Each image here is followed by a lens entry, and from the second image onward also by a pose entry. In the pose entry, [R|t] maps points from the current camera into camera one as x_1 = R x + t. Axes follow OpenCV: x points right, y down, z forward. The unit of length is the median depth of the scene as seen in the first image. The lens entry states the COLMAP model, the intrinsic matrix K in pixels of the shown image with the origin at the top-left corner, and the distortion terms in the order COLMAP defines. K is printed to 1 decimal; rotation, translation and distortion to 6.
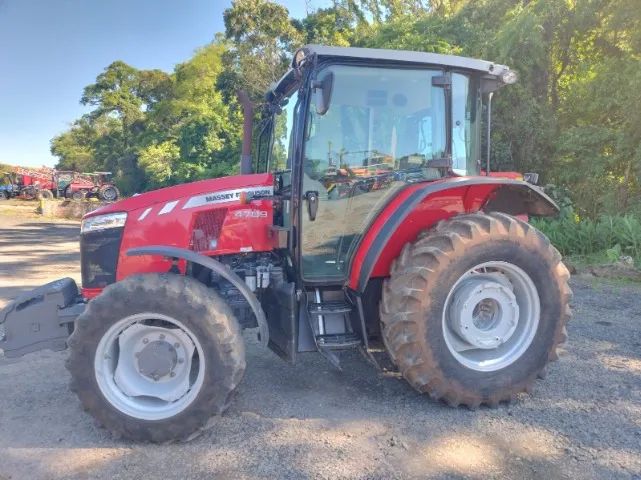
lens RADIAL K [[473.1, 0, 320.5], [0, 473.1, 240.0], [0, 0, 1]] dist [0.080097, -0.089347]
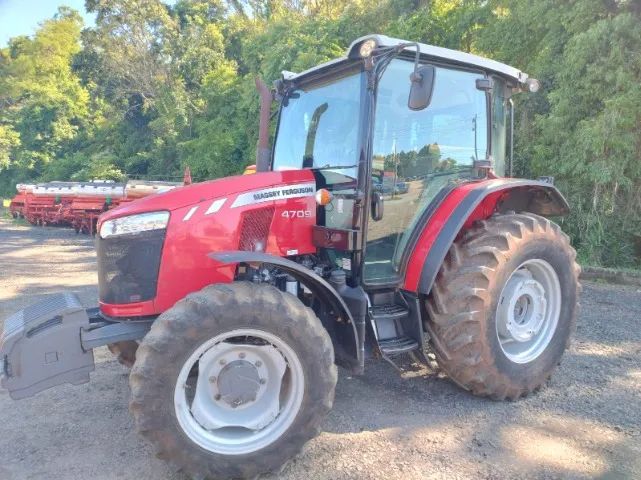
lens RADIAL K [[473.1, 0, 320.5], [0, 473.1, 240.0], [0, 0, 1]] dist [0.080097, -0.089347]
pose [[0.957559, -0.013104, 0.287938, -0.381822], [0.011545, 0.999908, 0.007114, -0.010275], [-0.288005, -0.003488, 0.957622, 0.115909]]
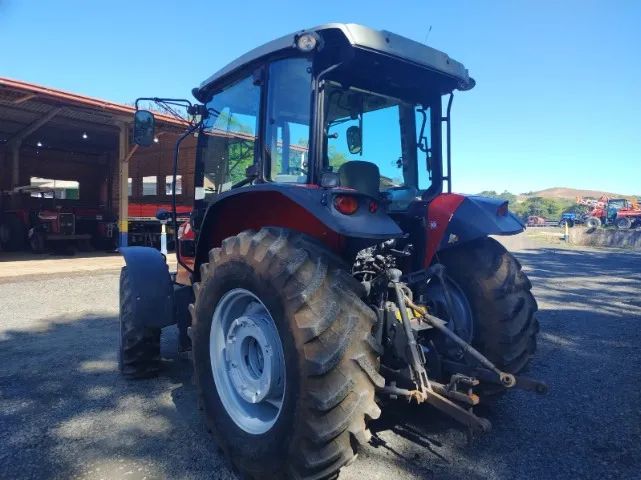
lens RADIAL K [[463.9, 0, 319.3], [0, 463.9, 250.0], [0, 0, 1]] dist [0.074014, -0.088796]
pose [[0.423754, 0.048977, -0.904452, 1.085816], [-0.082819, 0.996449, 0.015156, -0.041768], [0.901983, 0.068483, 0.426306, 0.758825]]
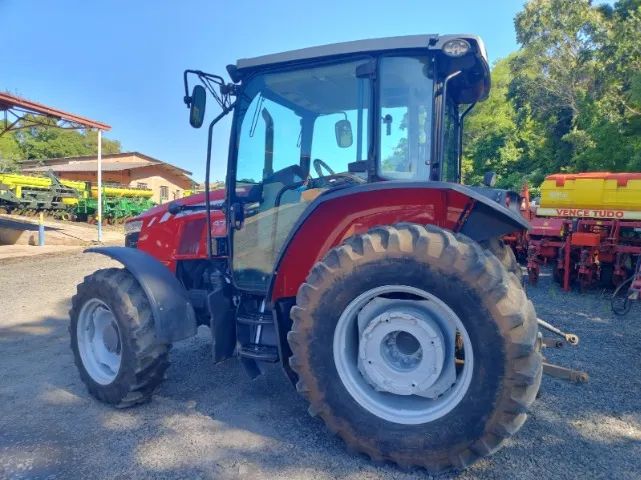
lens RADIAL K [[463.7, 0, 327.2], [0, 463.7, 245.8], [0, 0, 1]] dist [0.070141, -0.082254]
pose [[0.801273, 0.041399, -0.596864, 0.709216], [-0.049510, 0.998770, 0.002810, -0.017428], [0.596246, 0.027300, 0.802337, 0.293929]]
